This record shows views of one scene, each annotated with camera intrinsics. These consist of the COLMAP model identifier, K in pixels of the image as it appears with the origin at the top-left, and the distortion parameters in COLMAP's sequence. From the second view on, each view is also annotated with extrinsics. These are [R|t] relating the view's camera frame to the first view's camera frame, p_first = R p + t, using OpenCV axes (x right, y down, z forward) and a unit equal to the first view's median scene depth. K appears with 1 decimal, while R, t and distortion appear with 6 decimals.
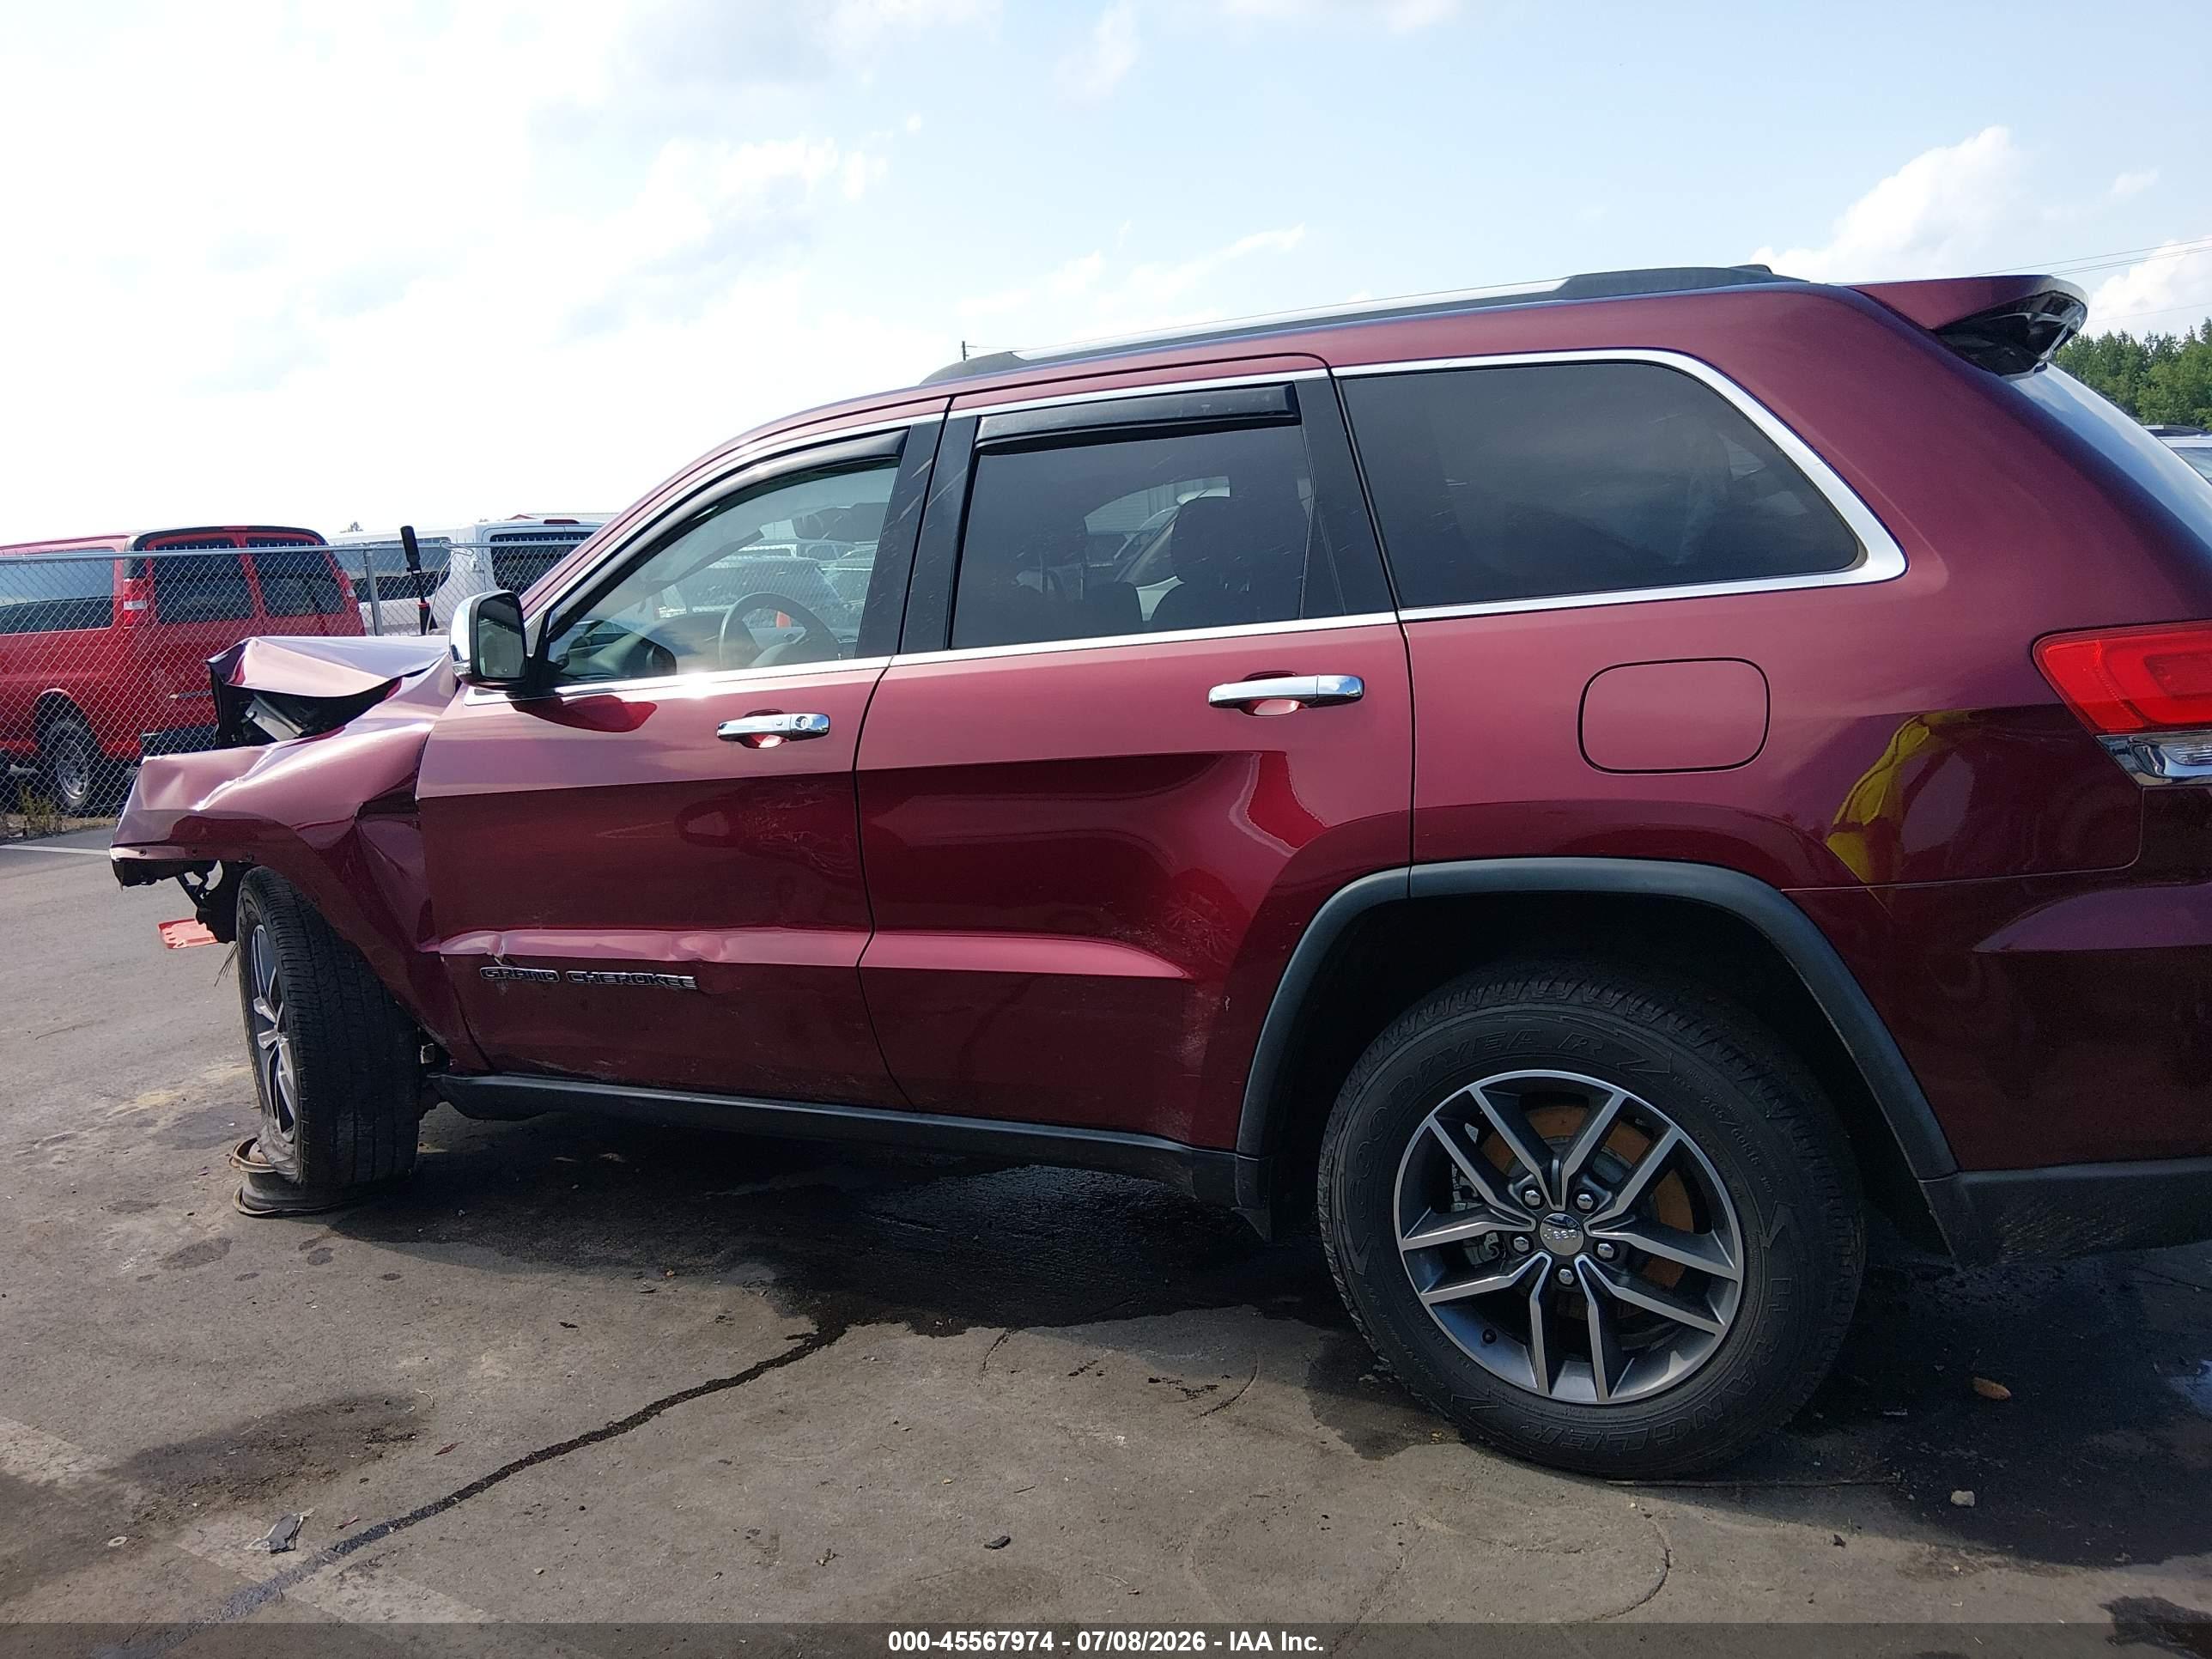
lens RADIAL K [[1658.0, 0, 1105.4], [0, 1658.0, 876.5], [0, 0, 1]] dist [0.081749, -0.129092]
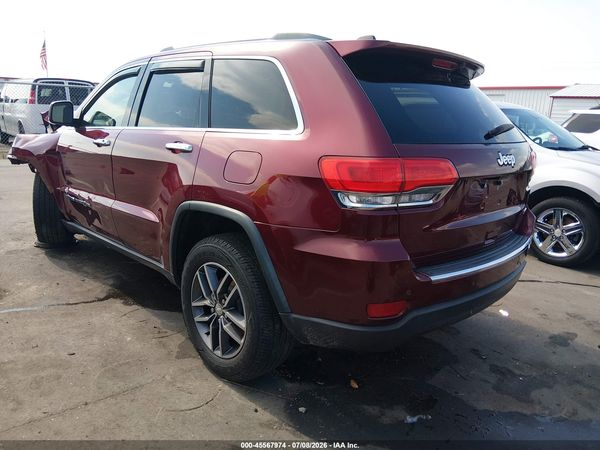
lens RADIAL K [[449.7, 0, 299.8], [0, 449.7, 237.8], [0, 0, 1]] dist [0.081749, -0.129092]
pose [[0.949240, 0.176466, -0.260391, 0.641532], [-0.155243, 0.982791, 0.100102, -0.057686], [0.273575, -0.054597, 0.960300, 0.126109]]
